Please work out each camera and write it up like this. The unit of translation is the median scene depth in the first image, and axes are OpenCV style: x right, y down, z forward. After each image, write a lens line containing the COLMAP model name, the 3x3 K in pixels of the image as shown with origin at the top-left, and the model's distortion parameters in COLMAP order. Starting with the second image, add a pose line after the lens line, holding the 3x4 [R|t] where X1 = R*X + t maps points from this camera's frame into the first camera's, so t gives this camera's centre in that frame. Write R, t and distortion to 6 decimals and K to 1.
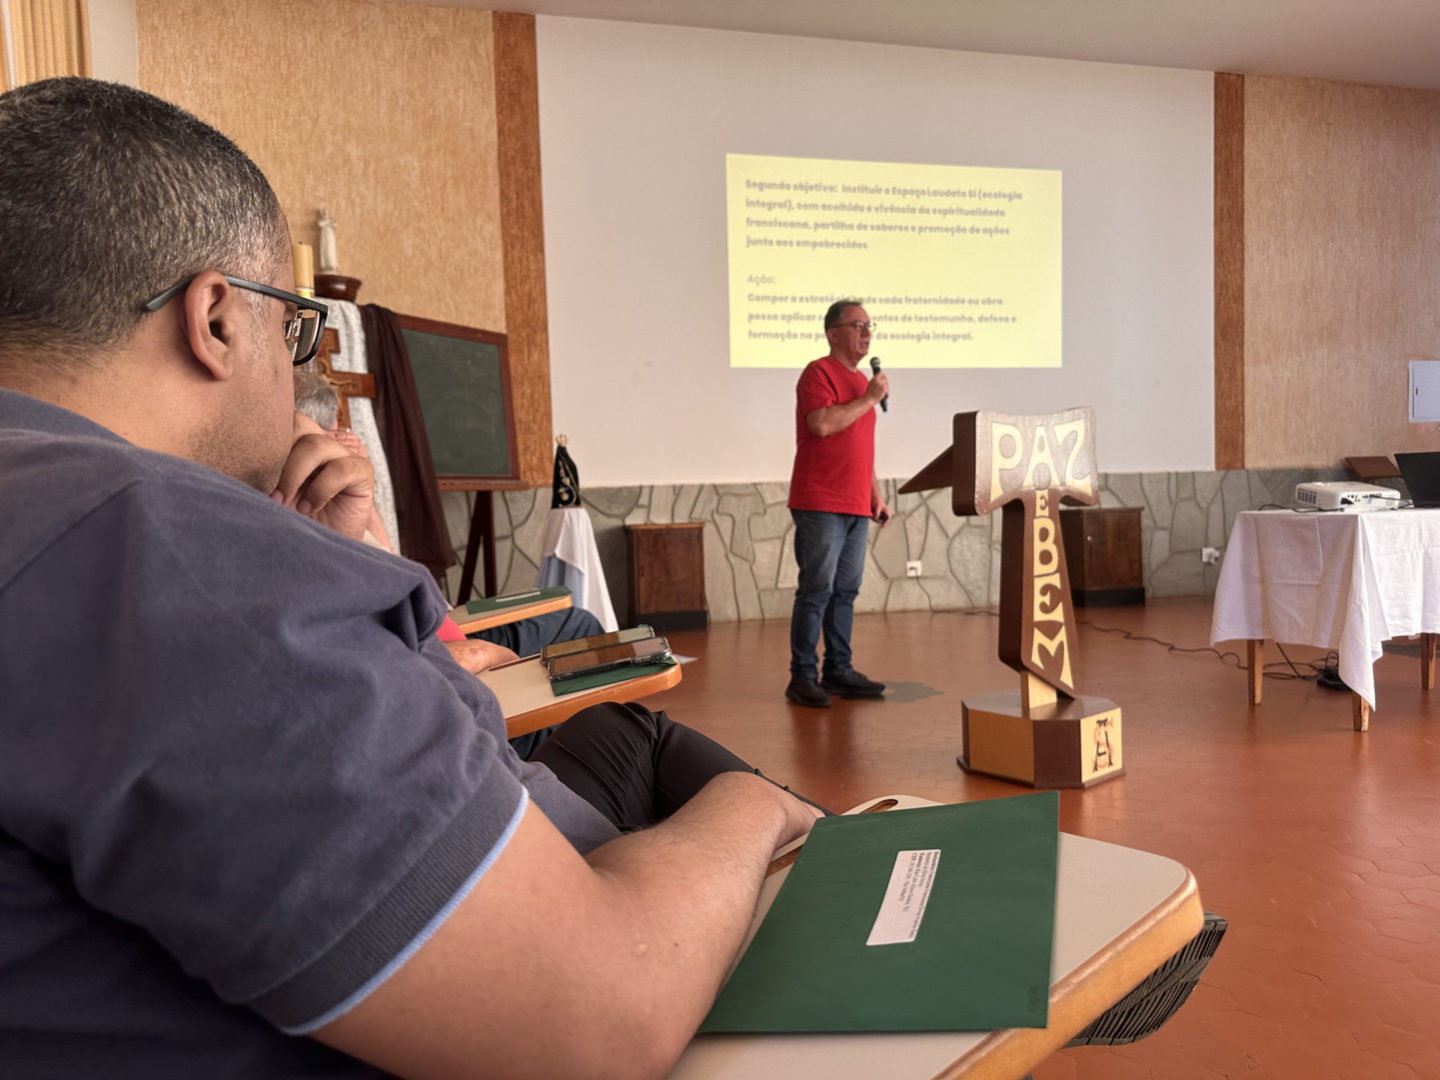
lens RADIAL K [[999.9, 0, 711.7], [0, 999.9, 553.4], [0, 0, 1]] dist [0.044480, -0.066306]
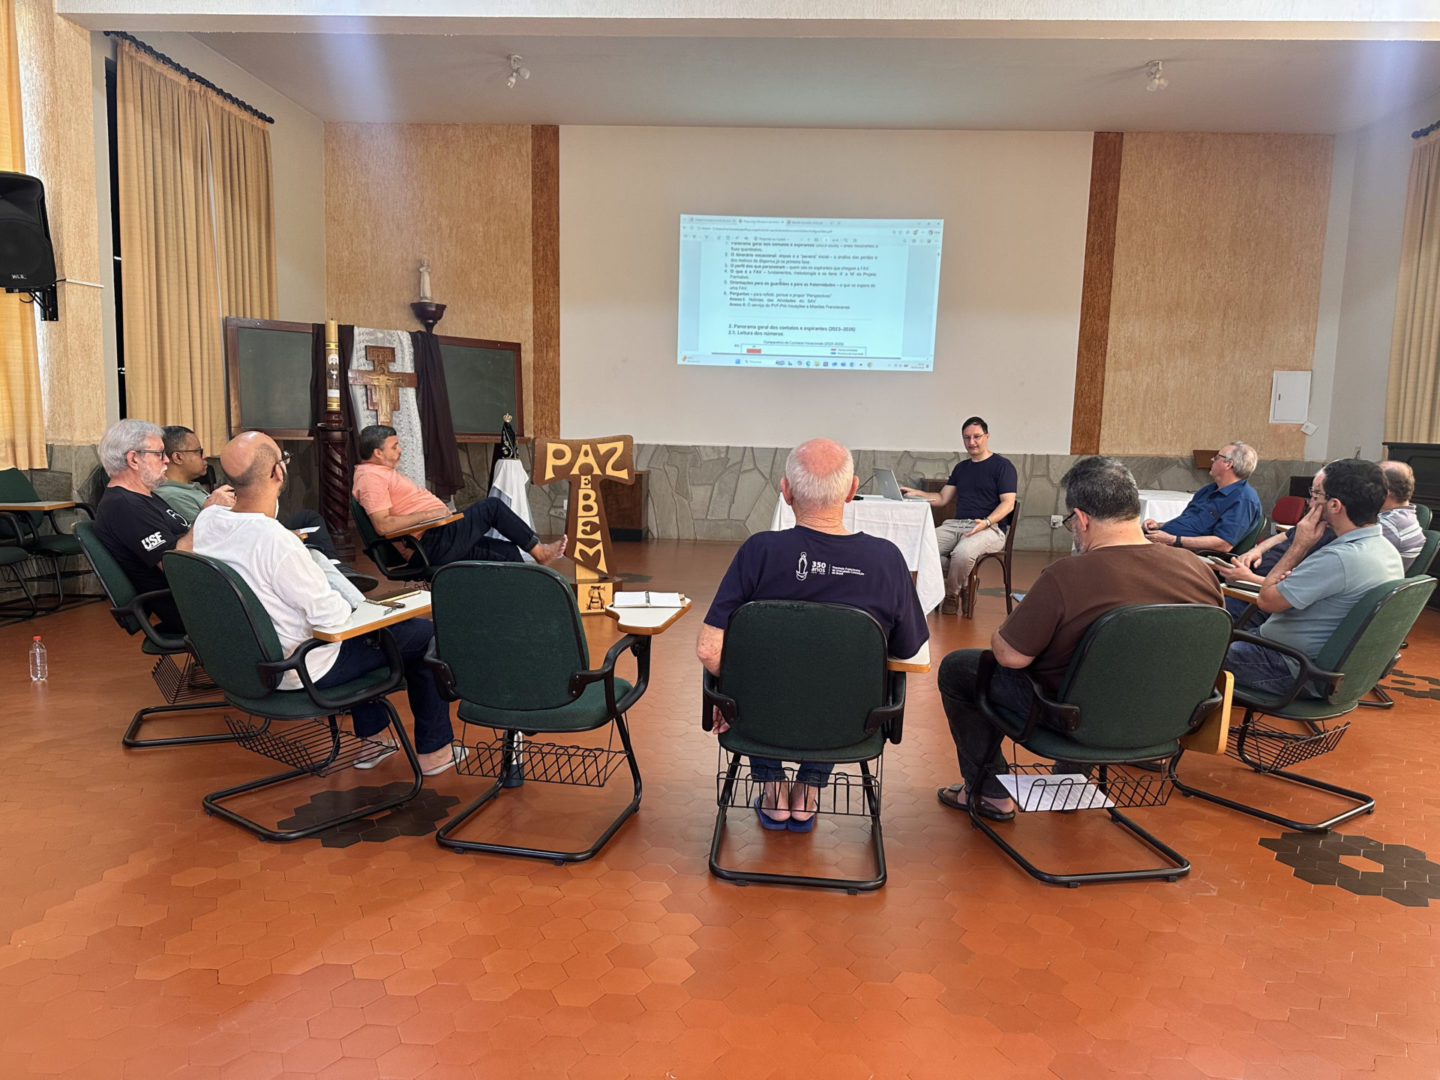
lens RADIAL K [[999.9, 0, 728.8], [0, 999.9, 553.8], [0, 0, 1]] dist [0.044480, -0.066306]
pose [[0.956251, 0.090191, -0.278297, 0.518722], [-0.068749, 0.993930, 0.085887, -0.043231], [0.284353, -0.062997, 0.956648, -0.388264]]
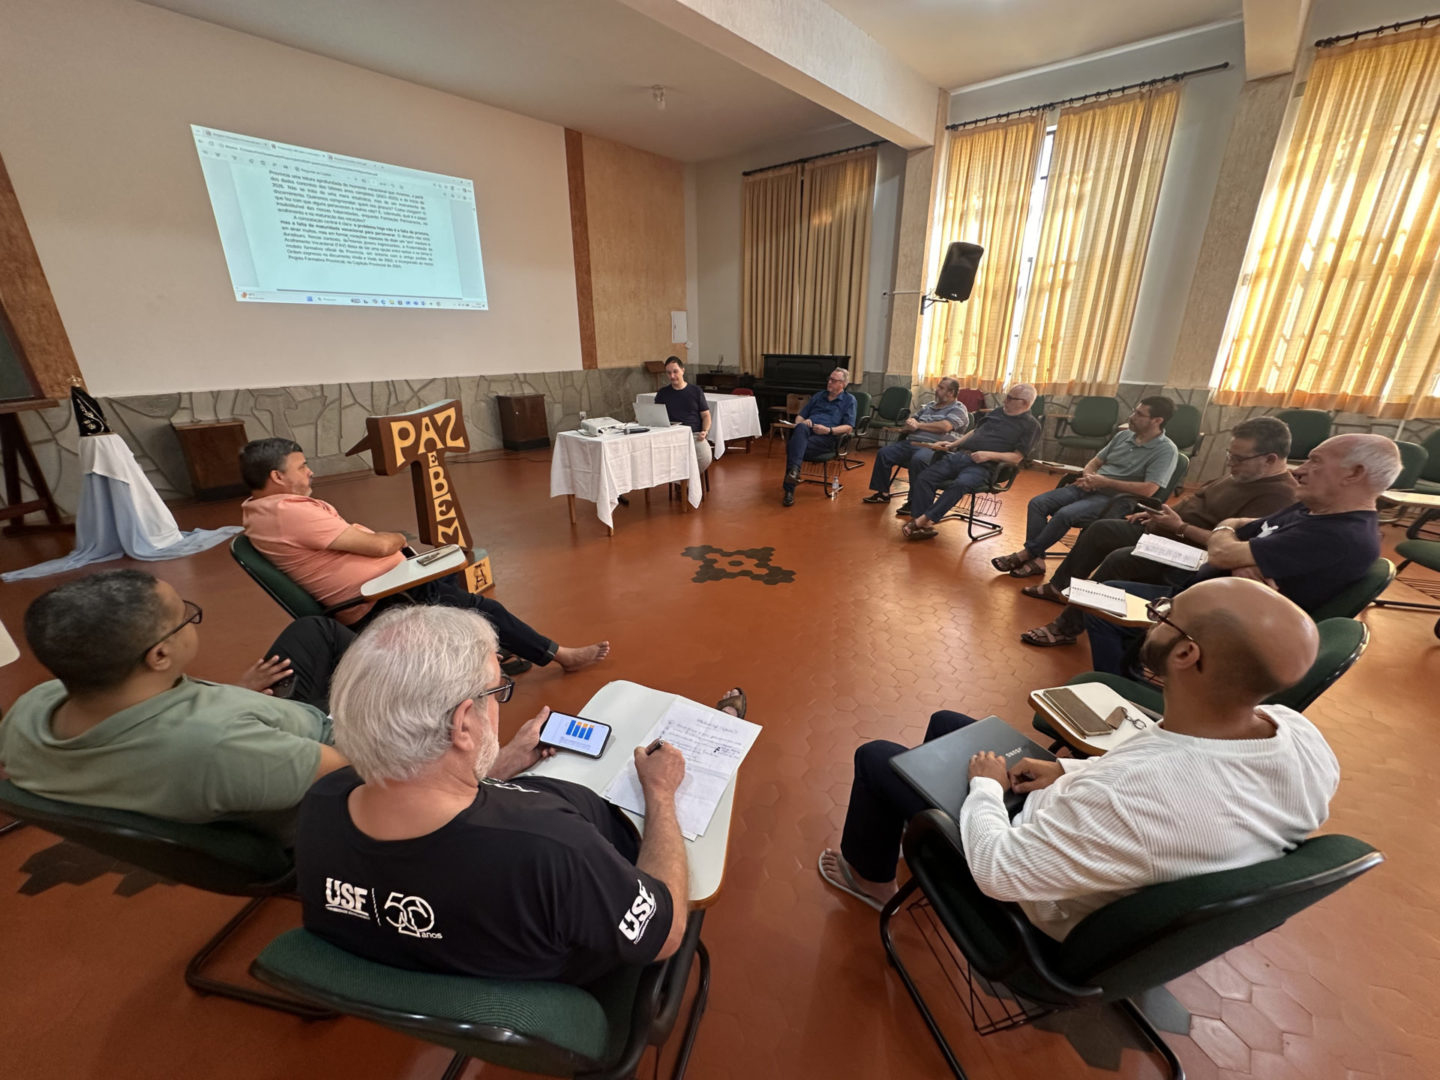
lens RADIAL K [[568.3, 0, 716.1], [0, 568.3, 538.2], [0, 0, 1]] dist [-0.000983, -0.000864]
pose [[0.816679, -0.170823, 0.551230, 0.065925], [0.011245, 0.959715, 0.280751, -0.086297], [-0.576982, -0.223085, 0.785700, -0.071674]]
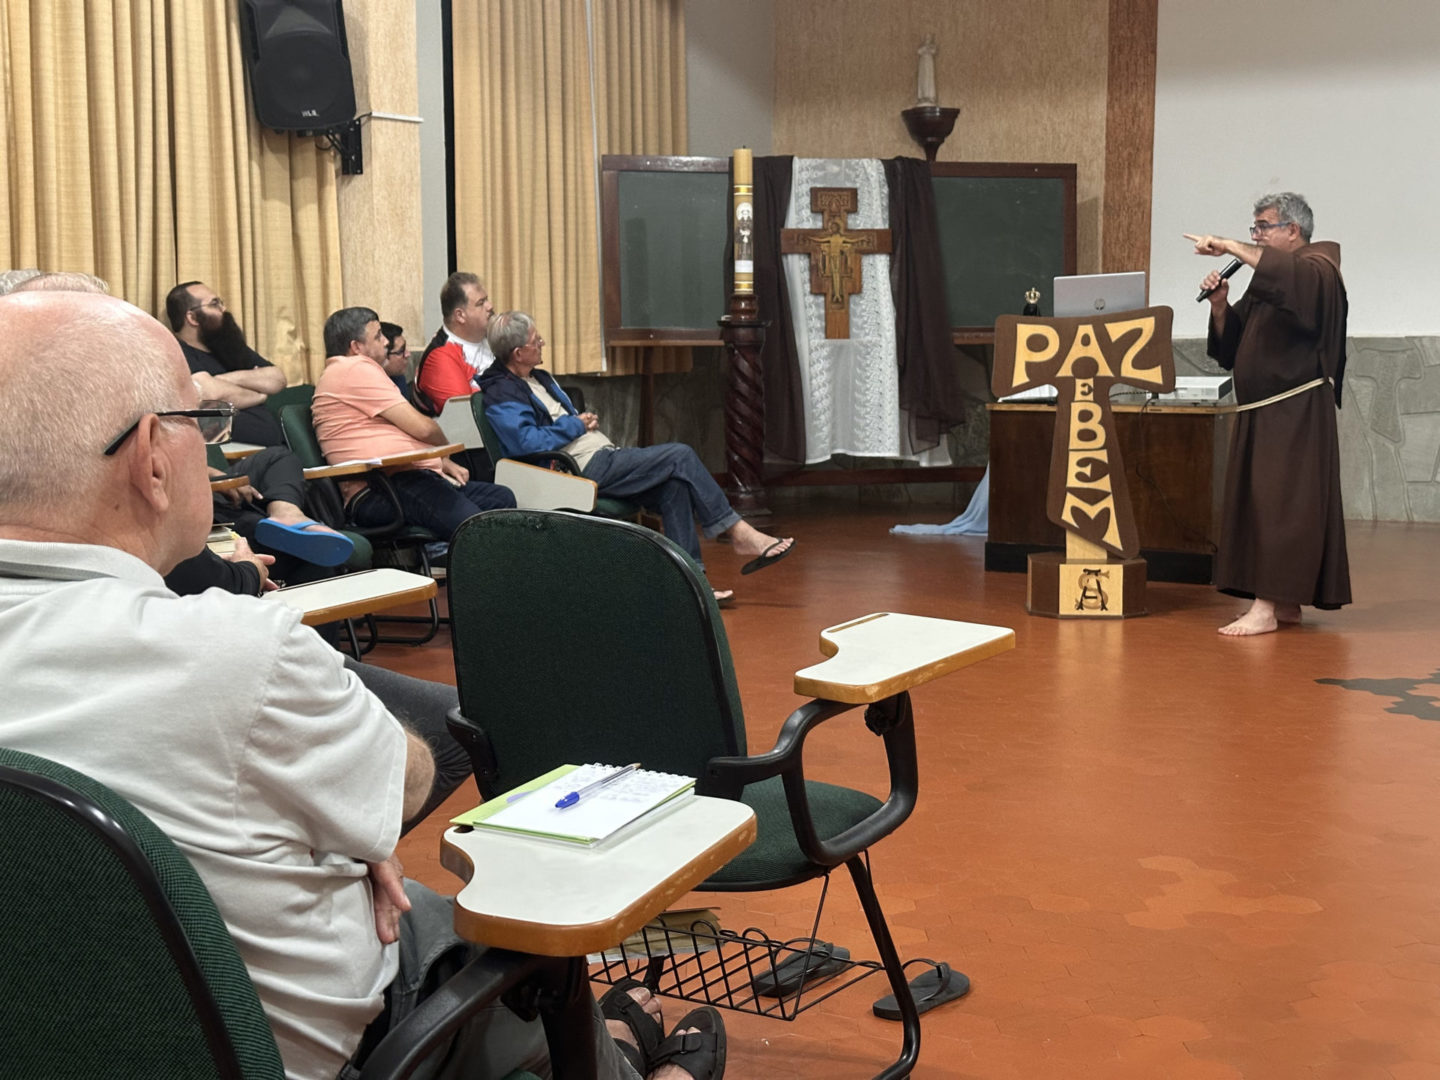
lens RADIAL K [[1973.9, 0, 725.5], [0, 1973.9, 544.9], [0, 0, 1]] dist [0.118345, 0.000000]
pose [[0.727807, 0.099317, -0.678552, 0.712405], [-0.052251, 0.994612, 0.089534, -0.023921], [0.683788, -0.029708, 0.729075, -0.445075]]
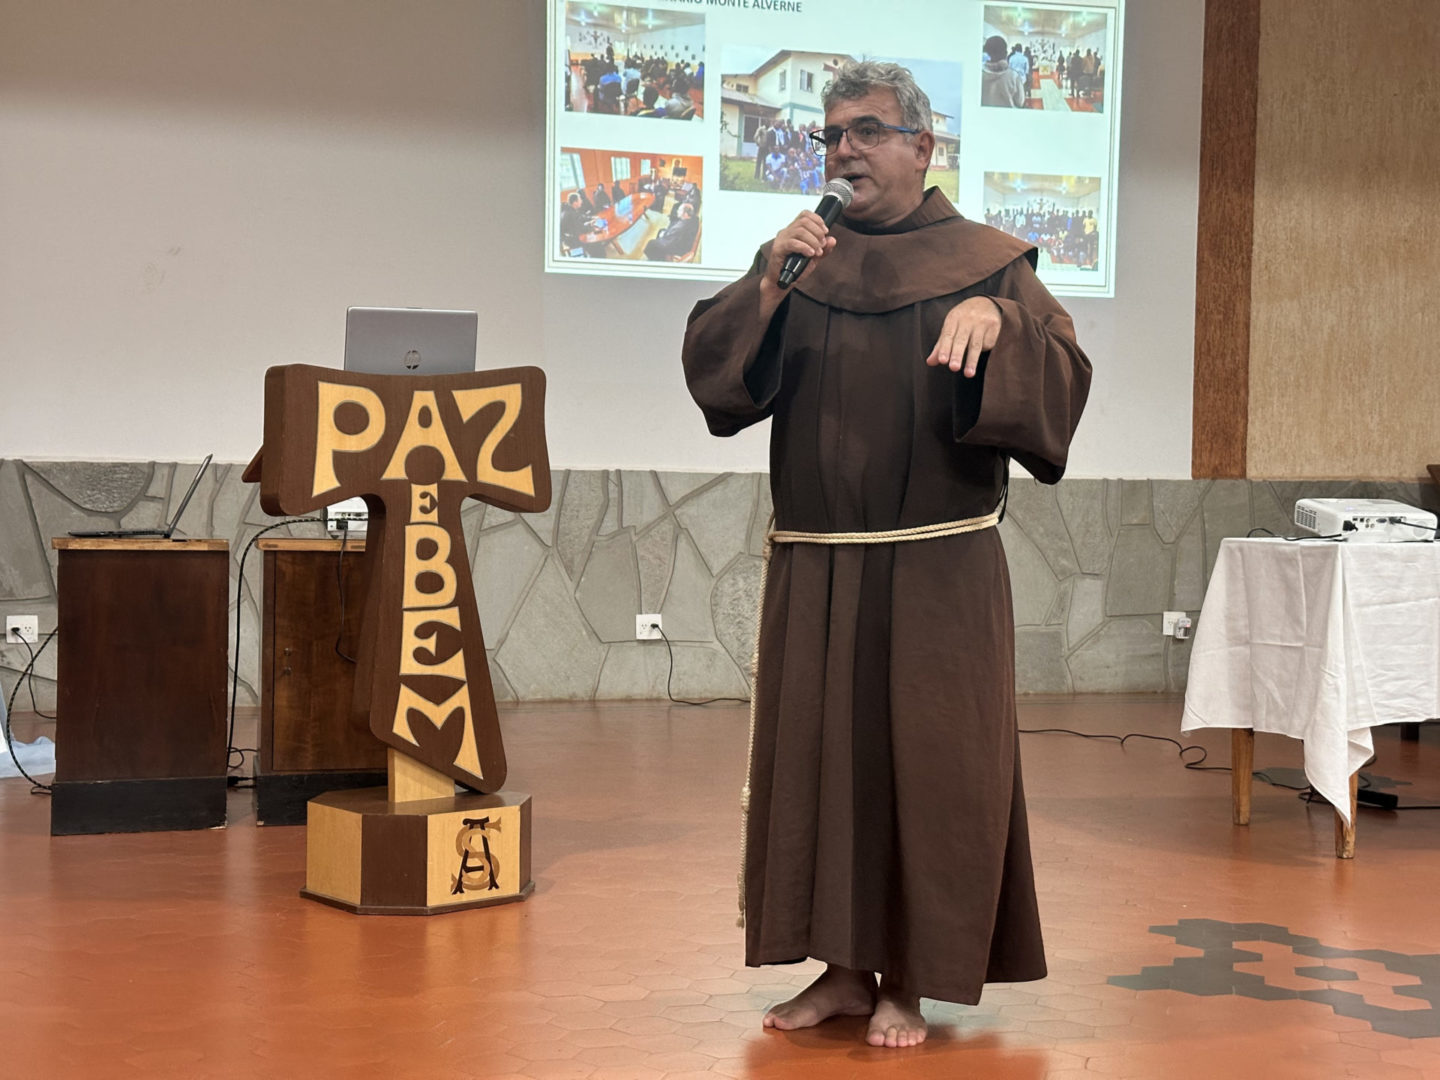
lens RADIAL K [[1973.9, 0, 706.2], [0, 1973.9, 565.3], [0, 0, 1]] dist [0.118345, 0.000000]
pose [[0.998489, 0.039486, 0.038213, 0.204229], [-0.038526, 0.998931, -0.025530, 0.008463], [-0.039180, 0.024020, 0.998943, -0.154088]]
